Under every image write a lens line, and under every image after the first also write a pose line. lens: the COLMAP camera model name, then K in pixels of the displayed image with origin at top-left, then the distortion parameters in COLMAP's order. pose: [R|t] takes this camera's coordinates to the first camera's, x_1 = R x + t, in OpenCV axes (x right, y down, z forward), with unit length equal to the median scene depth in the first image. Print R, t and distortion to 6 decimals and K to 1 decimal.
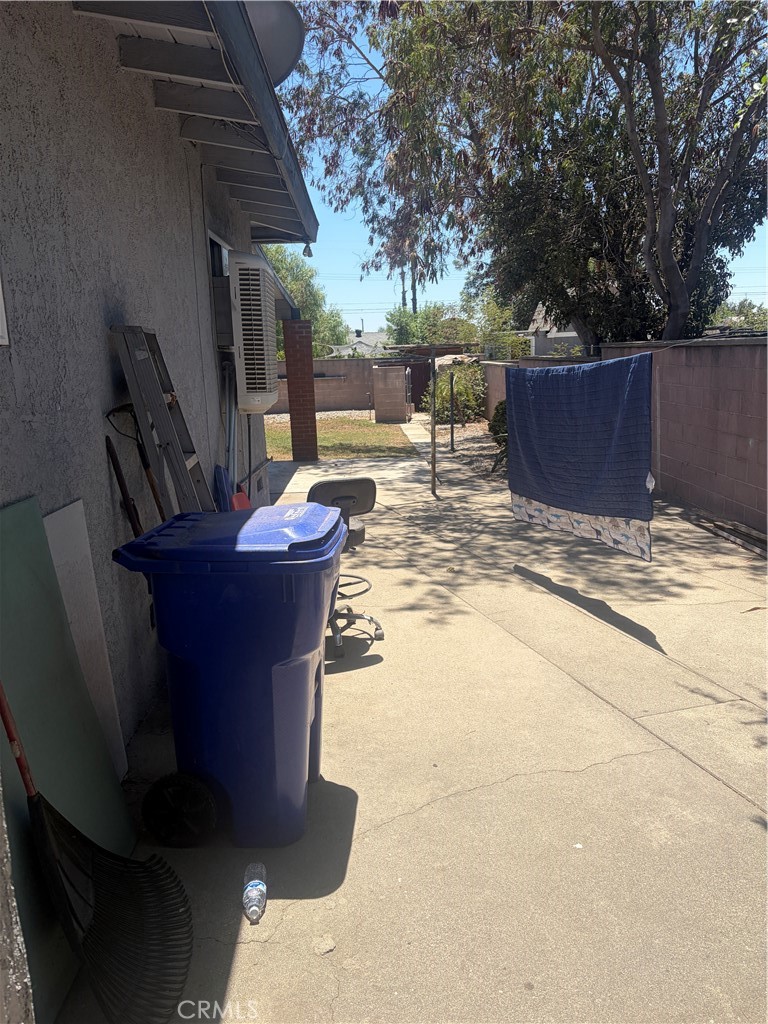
lens RADIAL K [[774.6, 0, 385.6], [0, 774.6, 510.4], [0, 0, 1]] dist [0.044780, -0.054710]
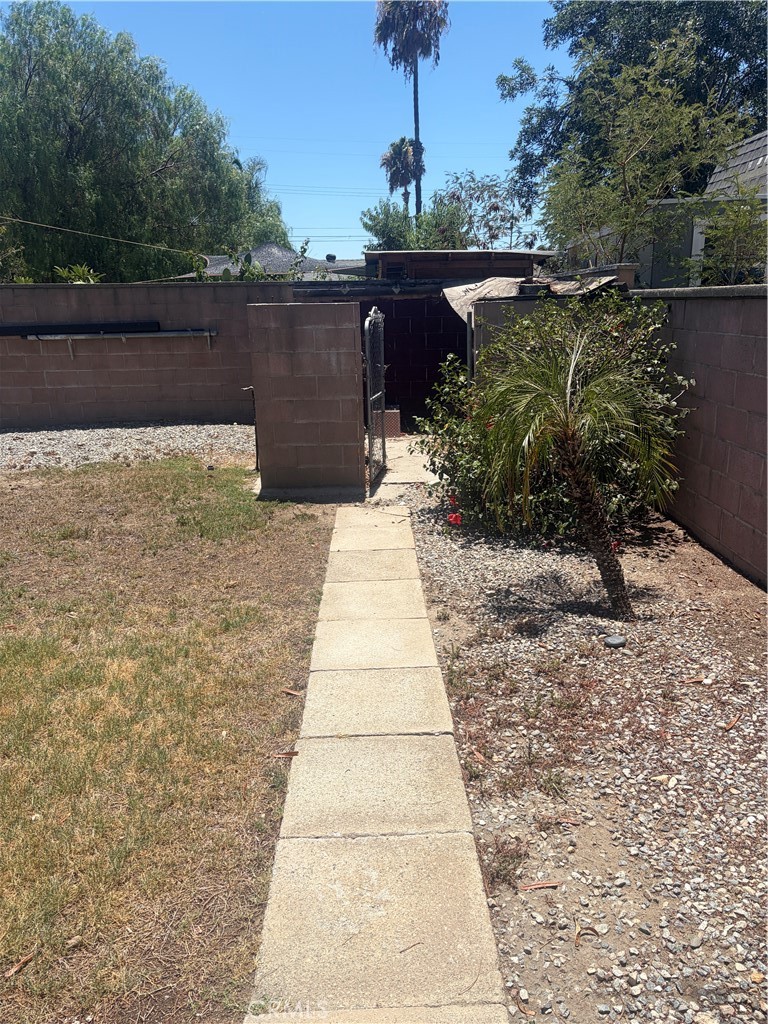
lens RADIAL K [[774.6, 0, 388.0], [0, 774.6, 515.6], [0, 0, 1]] dist [0.044780, -0.054710]
pose [[0.999794, 0.020302, -0.000288, 0.033105], [-0.020236, 0.997509, 0.067570, -0.111120], [0.001659, -0.067550, 0.997714, 0.621485]]
